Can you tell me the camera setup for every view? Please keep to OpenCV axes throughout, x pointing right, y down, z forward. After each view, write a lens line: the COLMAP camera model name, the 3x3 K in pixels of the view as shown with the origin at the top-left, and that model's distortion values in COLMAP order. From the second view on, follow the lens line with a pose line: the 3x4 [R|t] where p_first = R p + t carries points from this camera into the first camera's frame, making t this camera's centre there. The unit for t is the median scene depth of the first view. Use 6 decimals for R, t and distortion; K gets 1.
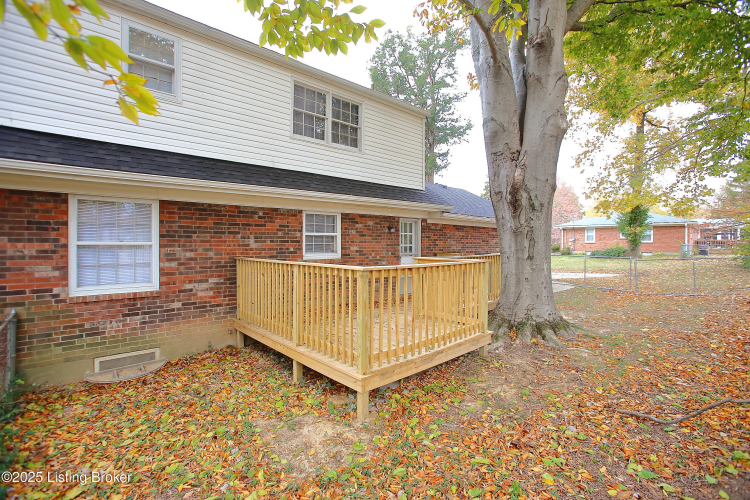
lens RADIAL K [[342.0, 0, 375.0], [0, 342.0, 250.0], [0, 0, 1]] dist [-0.081891, 0.030668]
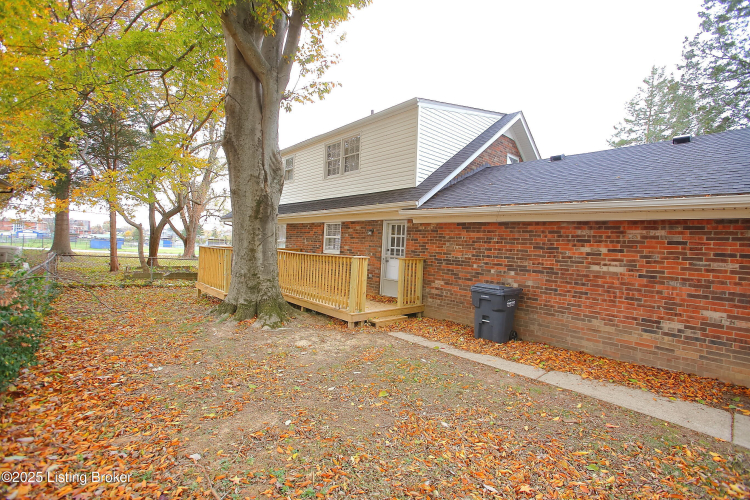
lens RADIAL K [[342.0, 0, 375.0], [0, 342.0, 250.0], [0, 0, 1]] dist [-0.081891, 0.030668]
pose [[0.004781, 0.015494, -0.999869, 1.295053], [-0.062539, 0.997927, 0.015165, -0.022551], [0.998031, 0.062458, 0.005740, 1.127312]]
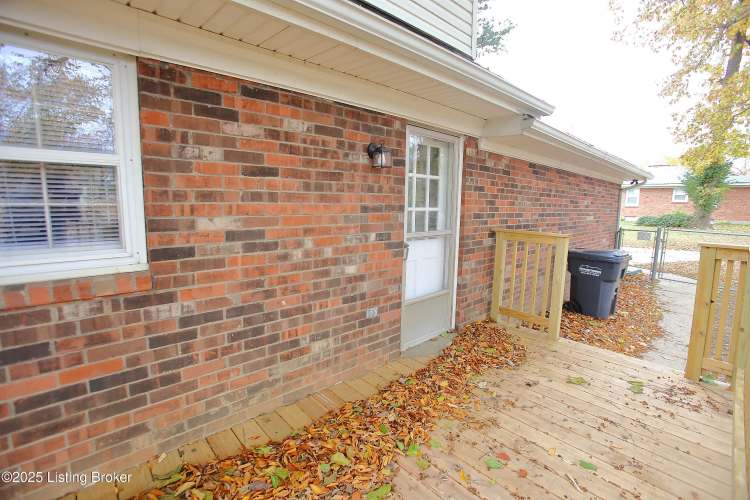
lens RADIAL K [[342.0, 0, 375.0], [0, 342.0, 250.0], [0, 0, 1]] dist [-0.081891, 0.030668]
pose [[0.999839, 0.017752, 0.002690, 0.051008], [-0.017948, 0.992050, 0.124555, -0.018314], [-0.000458, -0.124583, 0.992209, 0.778020]]
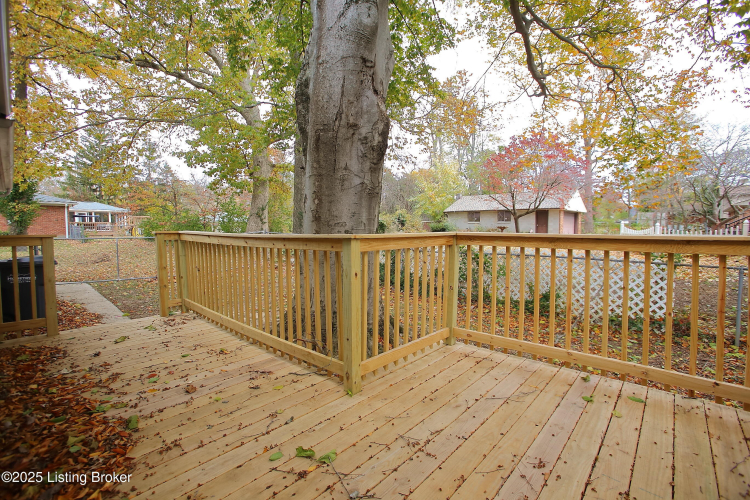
lens RADIAL K [[342.0, 0, 375.0], [0, 342.0, 250.0], [0, 0, 1]] dist [-0.081891, 0.030668]
pose [[-0.097410, -0.066257, 0.993036, -0.202159], [0.019166, 0.997472, 0.068433, 0.009496], [-0.995060, 0.025699, -0.095894, 0.796264]]
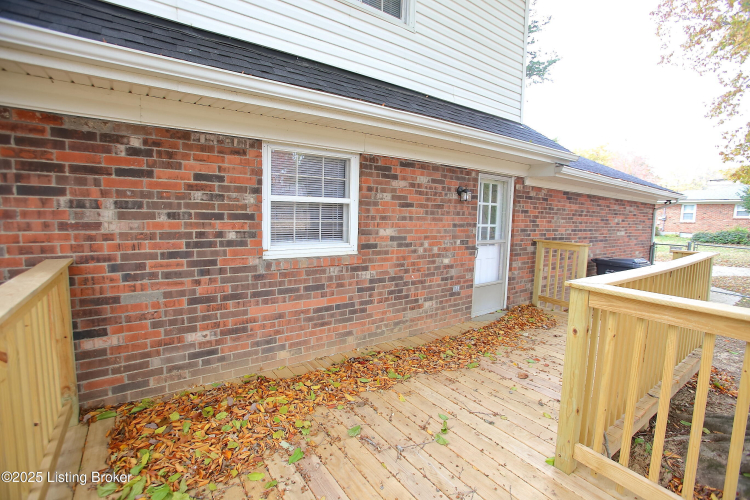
lens RADIAL K [[342.0, 0, 375.0], [0, 342.0, 250.0], [0, 0, 1]] dist [-0.081891, 0.030668]
pose [[0.992302, 0.039956, -0.117216, -0.021664], [-0.029180, 0.995309, 0.092247, -0.023772], [0.120352, -0.088116, 0.988813, 0.540848]]
